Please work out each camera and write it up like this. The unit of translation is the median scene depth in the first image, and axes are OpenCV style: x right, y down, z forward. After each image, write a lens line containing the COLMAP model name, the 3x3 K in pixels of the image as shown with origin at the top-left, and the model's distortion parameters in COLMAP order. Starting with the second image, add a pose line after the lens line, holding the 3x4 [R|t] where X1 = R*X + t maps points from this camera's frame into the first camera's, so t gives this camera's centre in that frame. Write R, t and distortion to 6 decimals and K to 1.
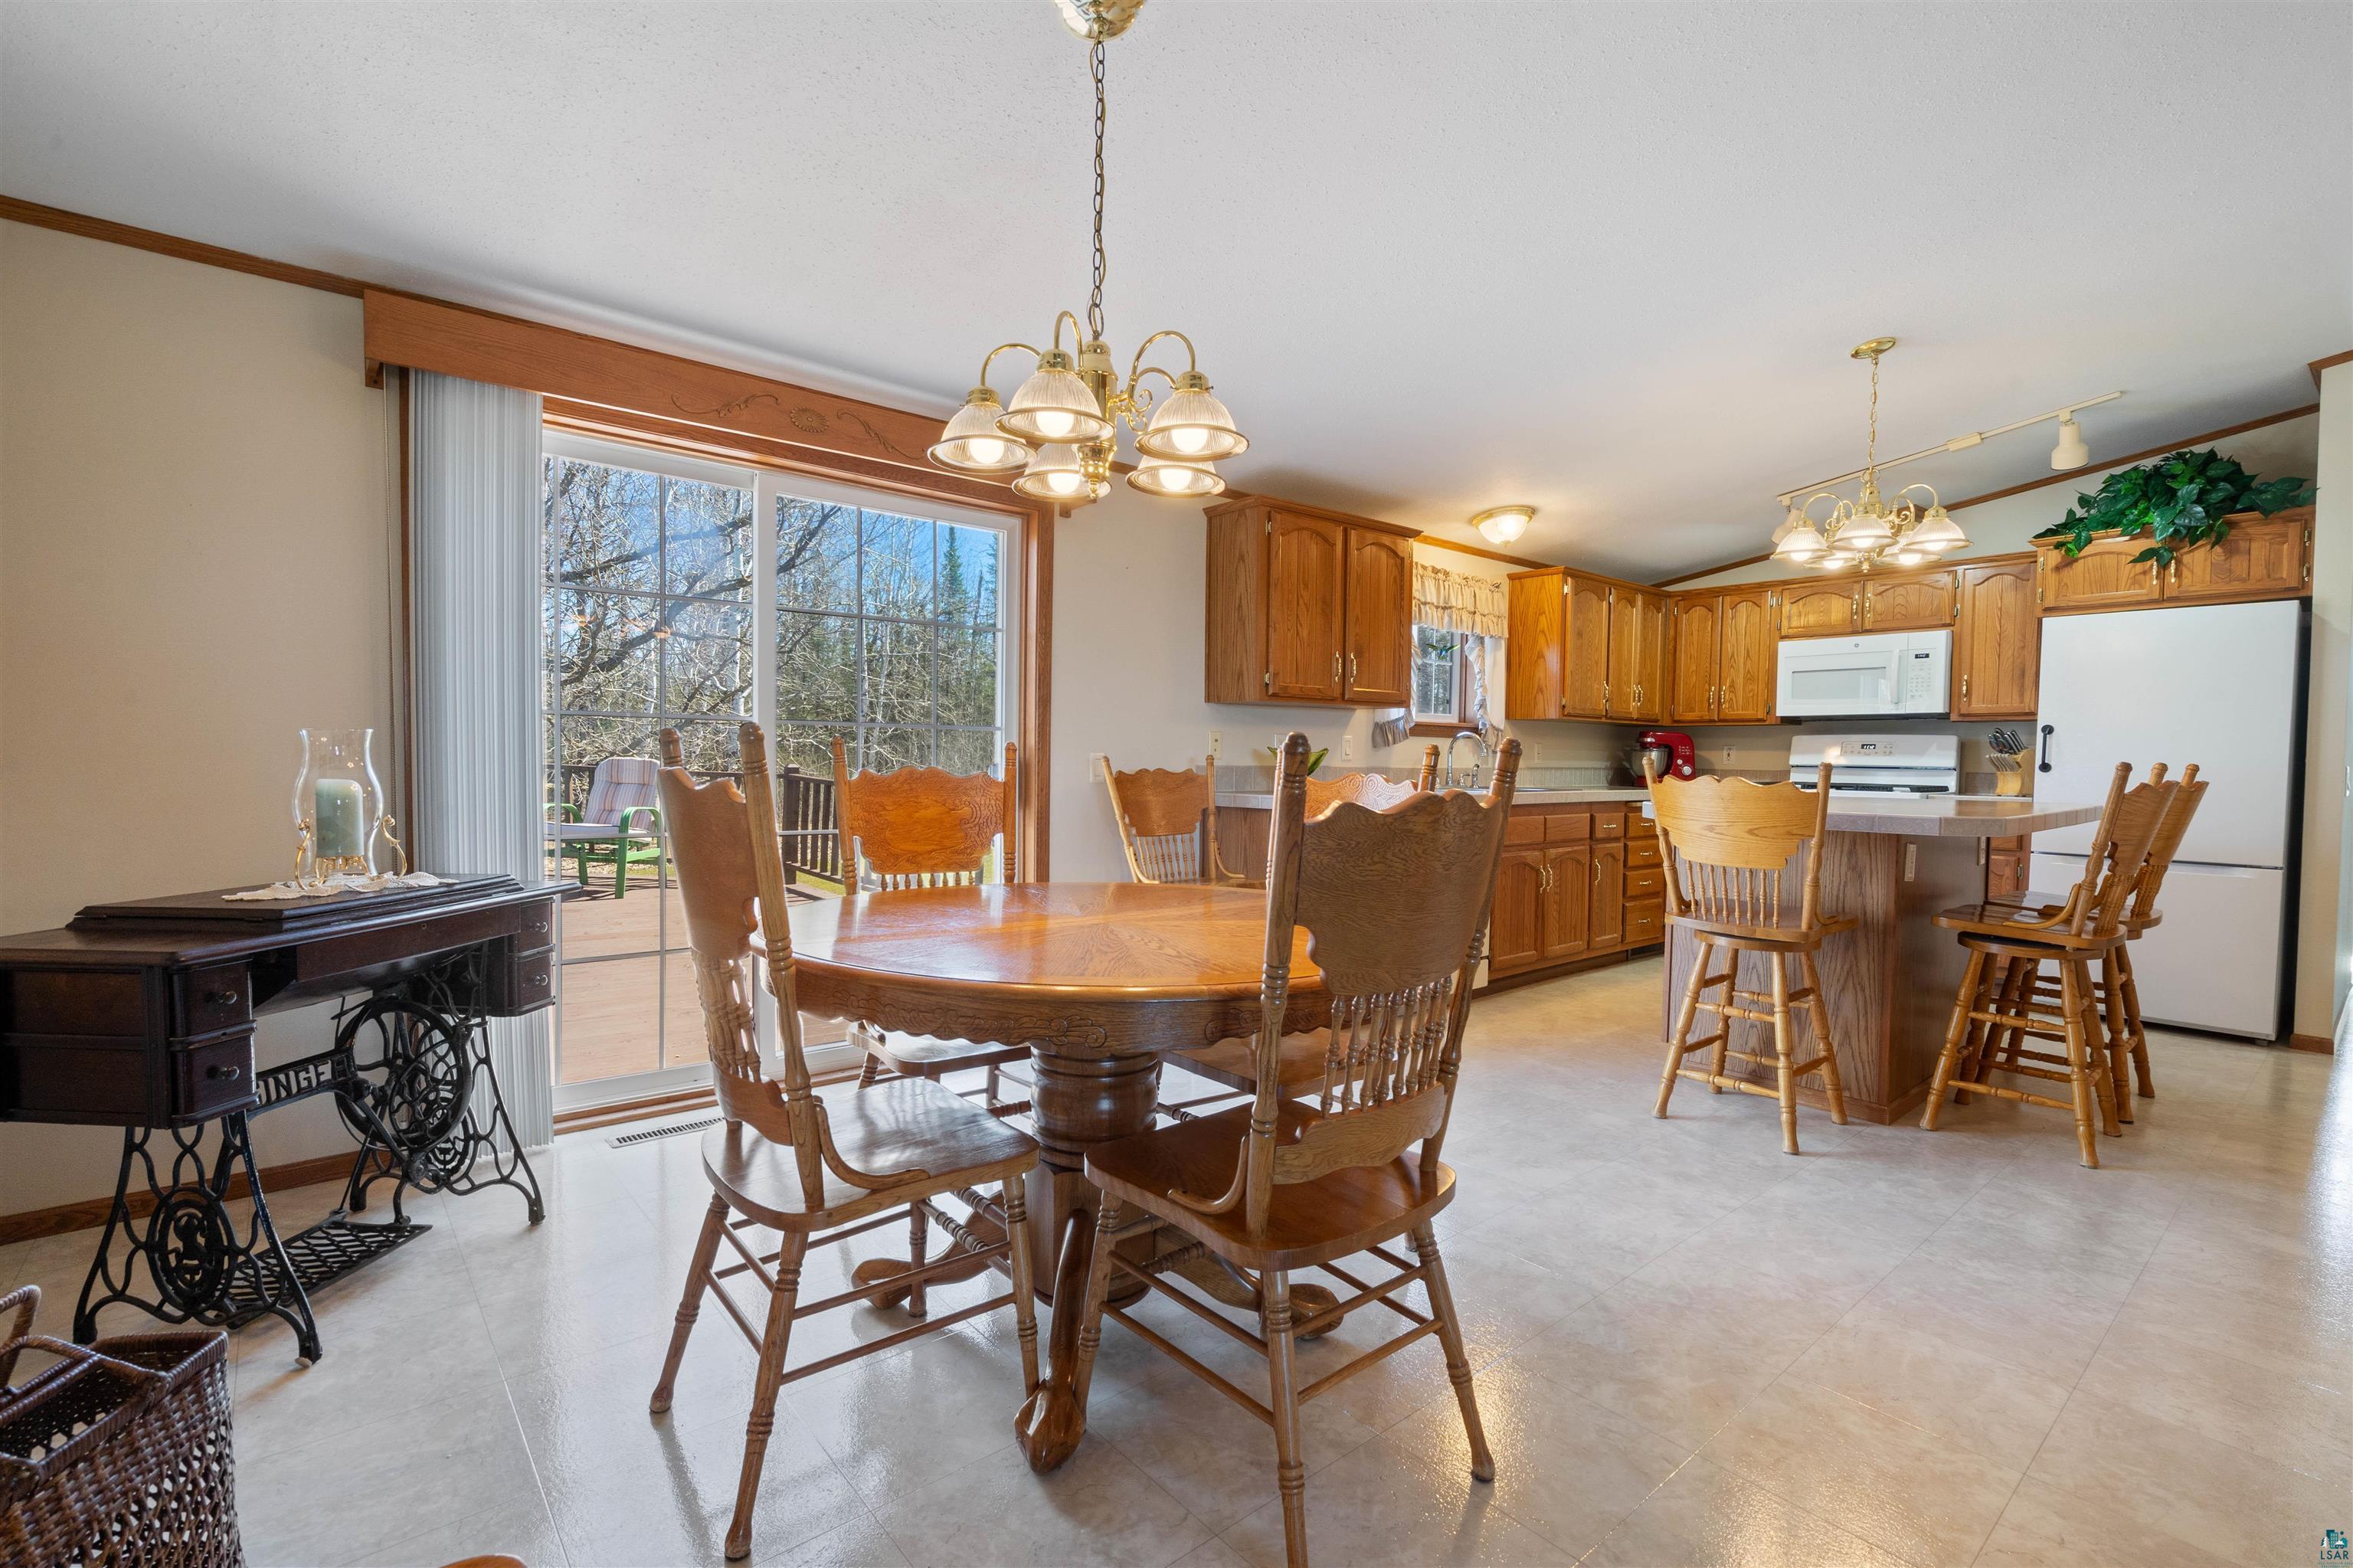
lens RADIAL K [[1084.9, 0, 1165.9], [0, 1084.9, 802.3], [0, 0, 1]] dist [-0.005365, 0.002058]
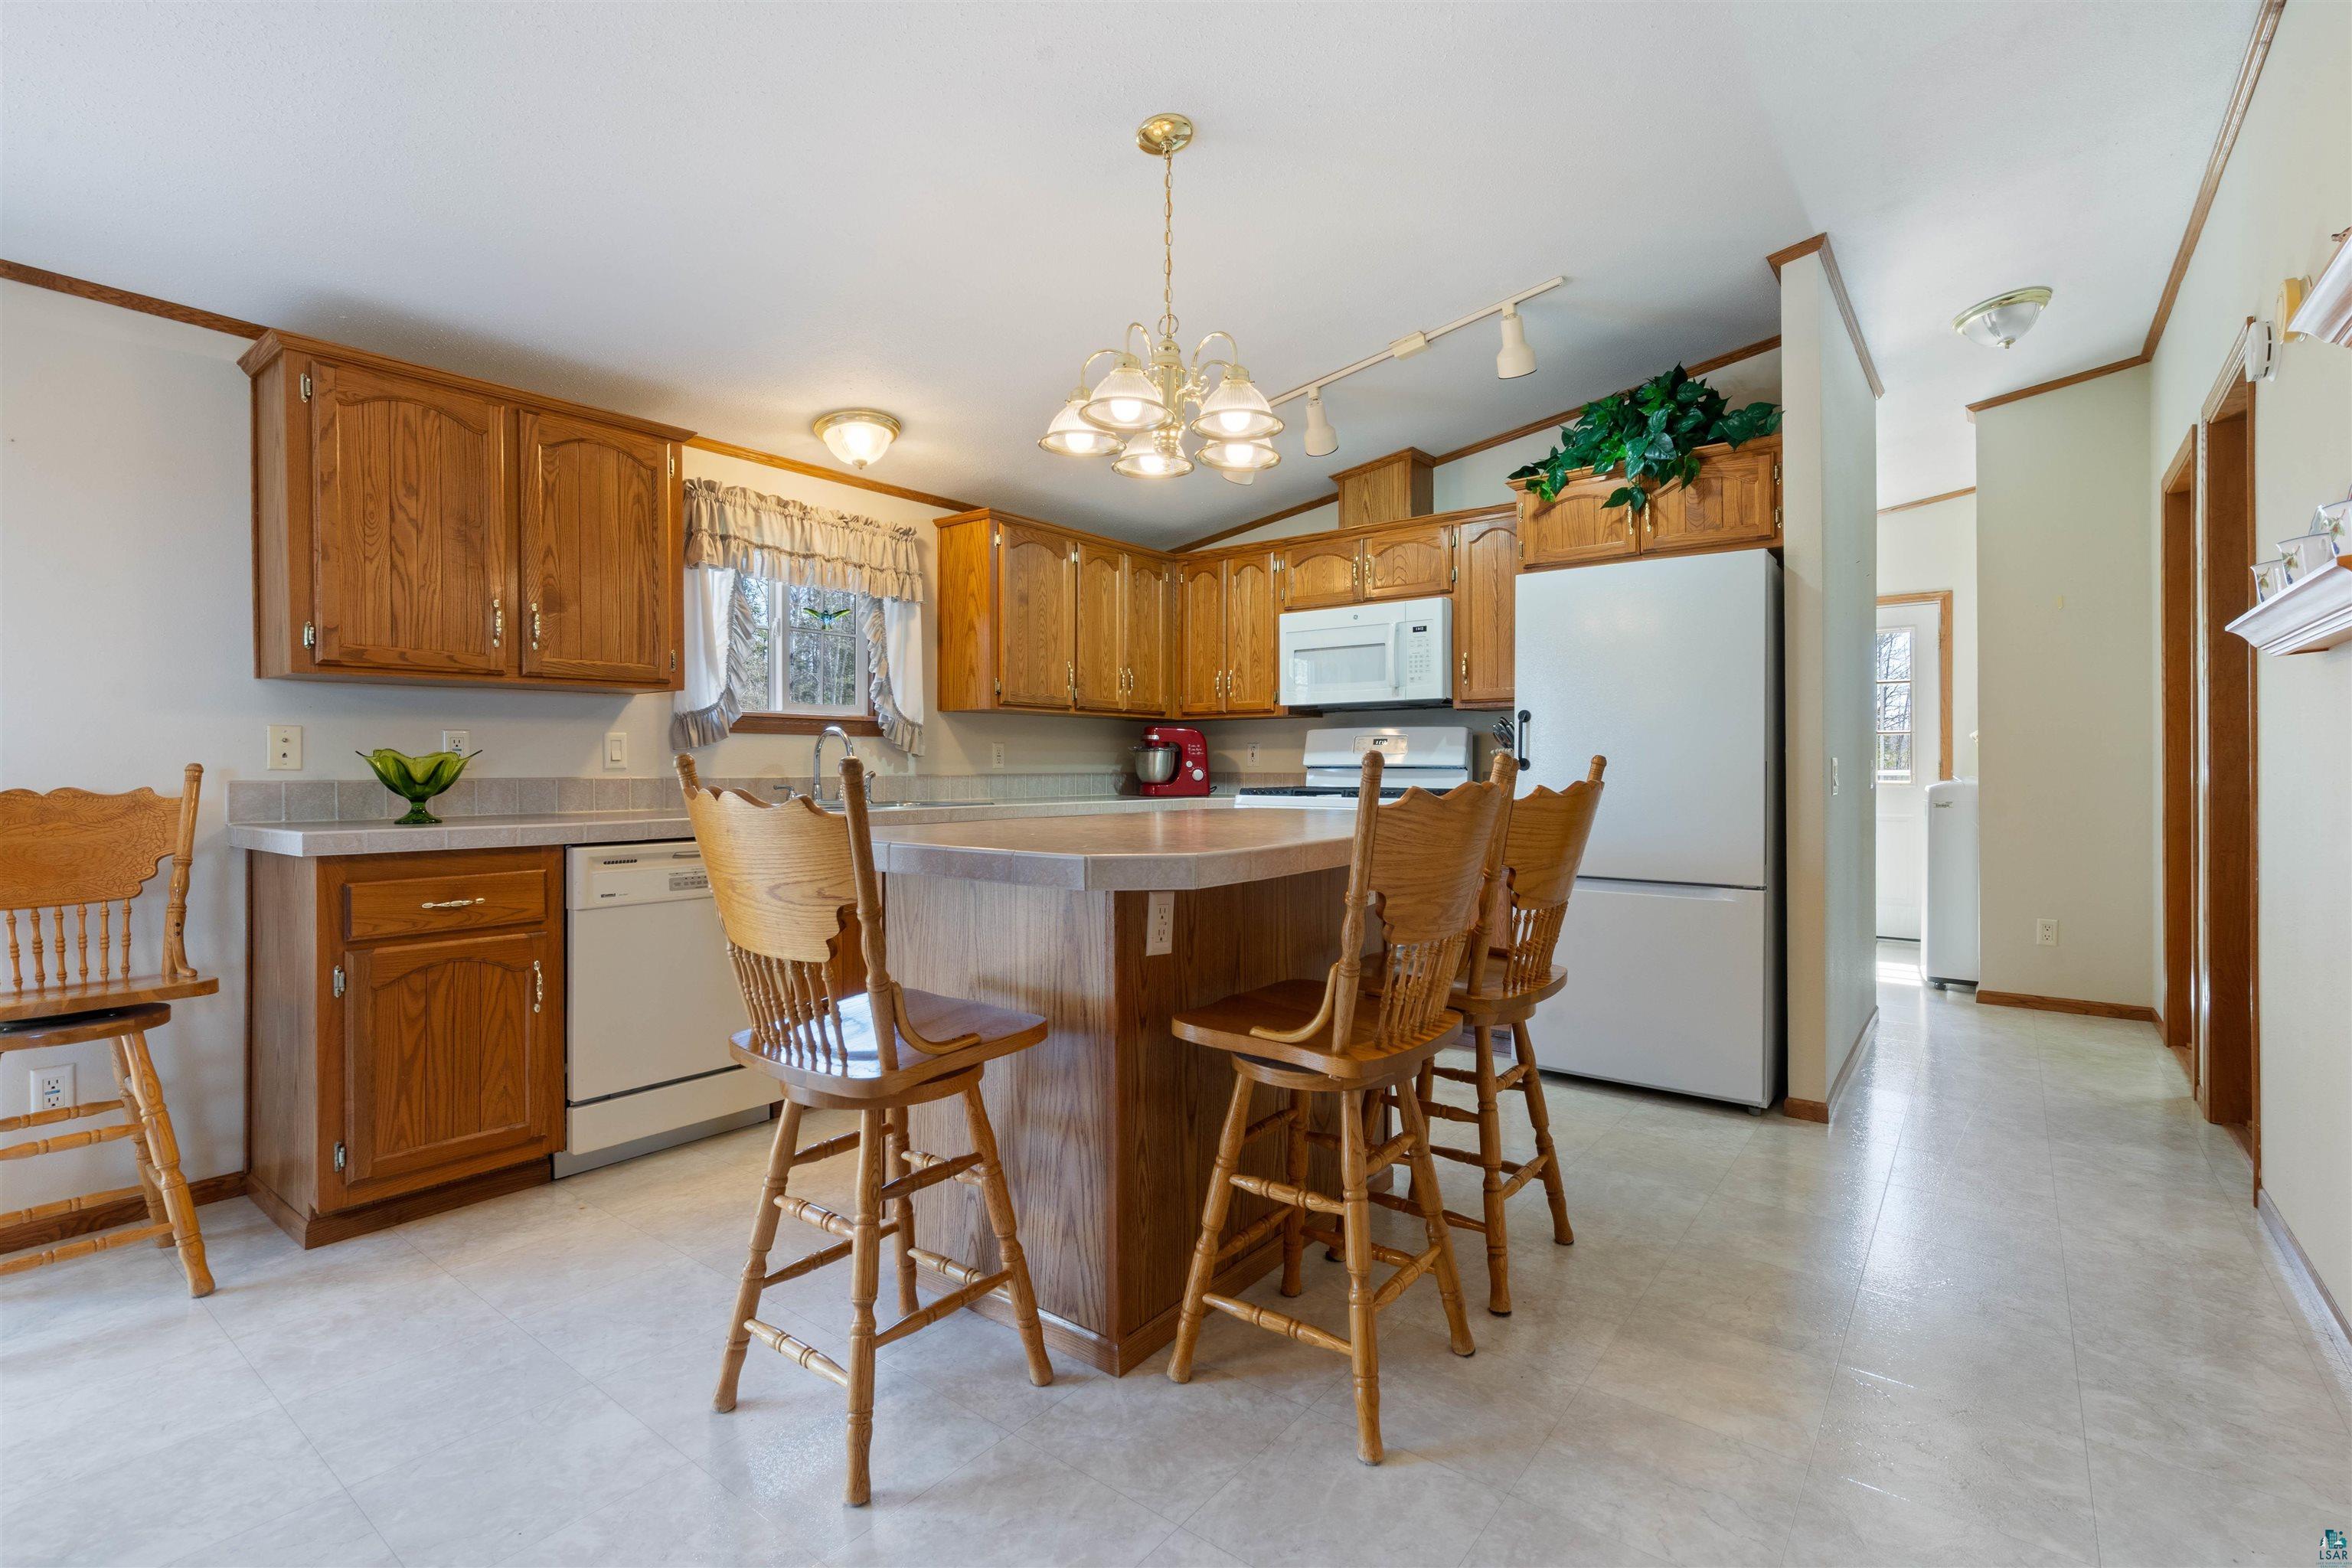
lens RADIAL K [[1084.4, 0, 1184.7], [0, 1084.4, 772.4], [0, 0, 1]] dist [-0.005365, 0.002058]
pose [[0.977467, -0.014806, 0.210570, 0.370945], [0.021957, 0.999257, -0.031663, -0.006461], [-0.209945, 0.035573, 0.977066, 0.258160]]
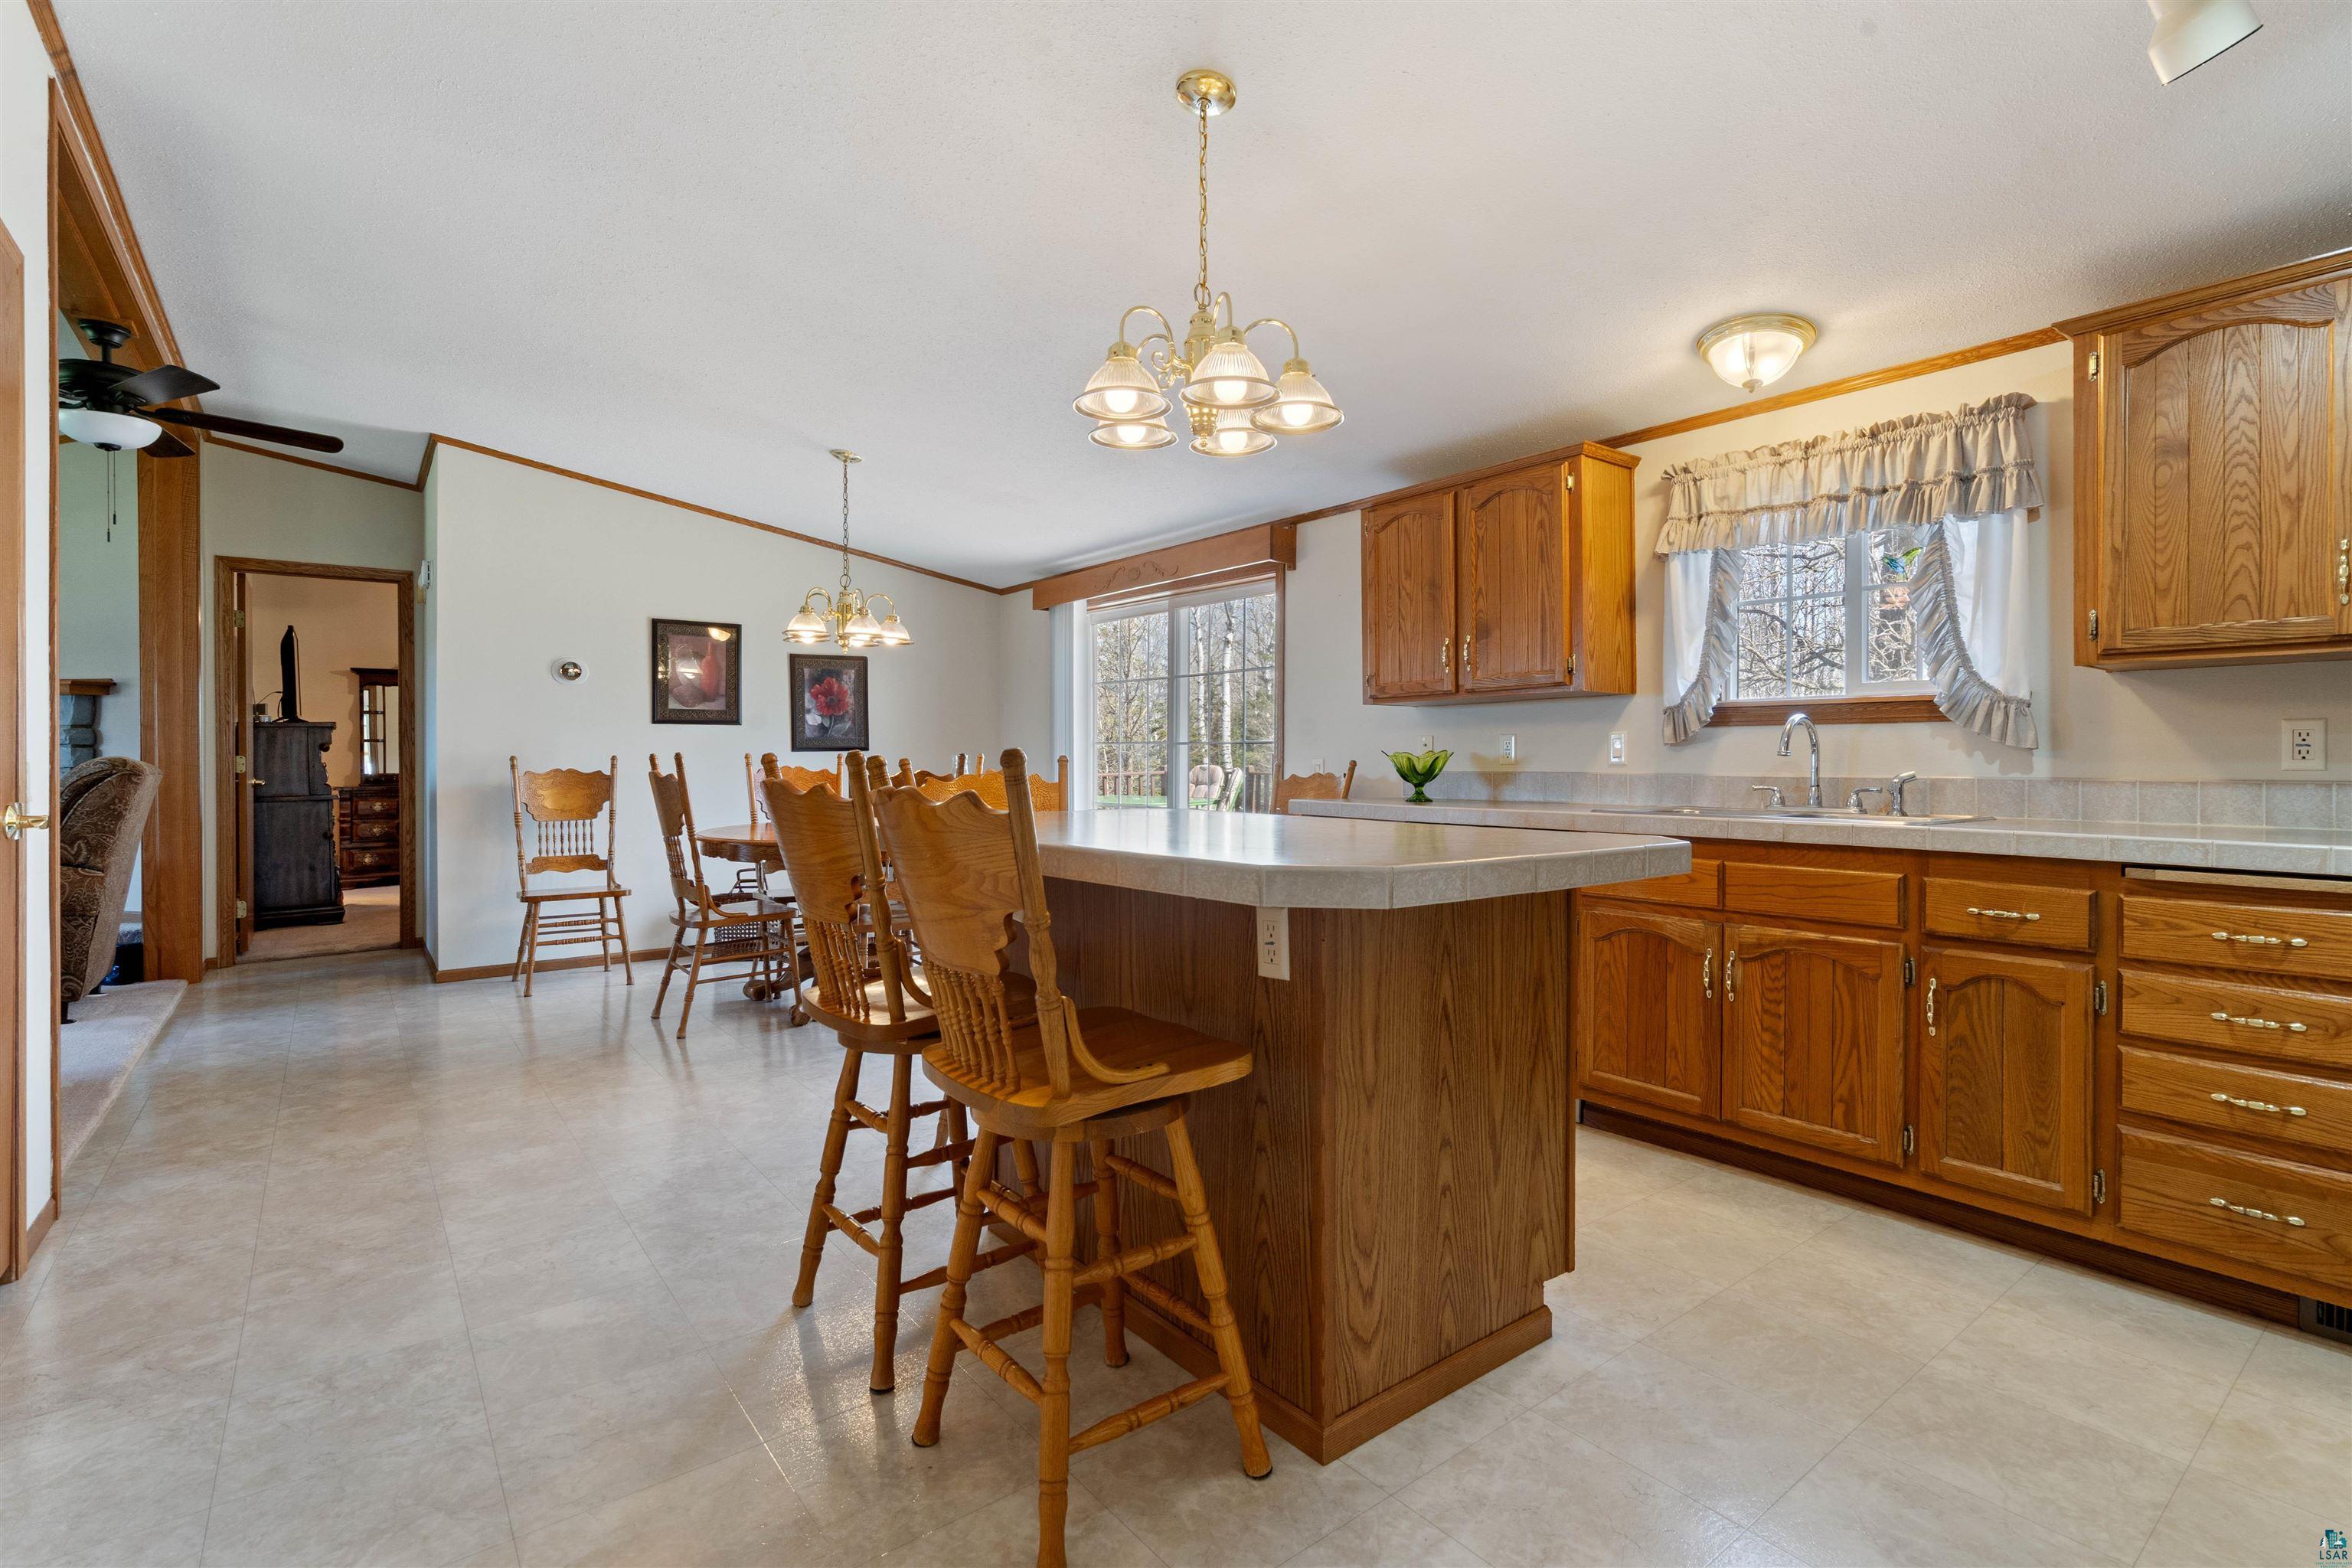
lens RADIAL K [[1084.4, 0, 1150.1], [0, 1084.4, 750.8], [0, 0, 1]] dist [-0.005365, 0.002058]
pose [[-0.063757, -0.020549, -0.997754, 0.909527], [-0.043376, 0.998900, -0.017801, -0.021014], [0.997022, 0.042144, -0.064578, 0.728050]]
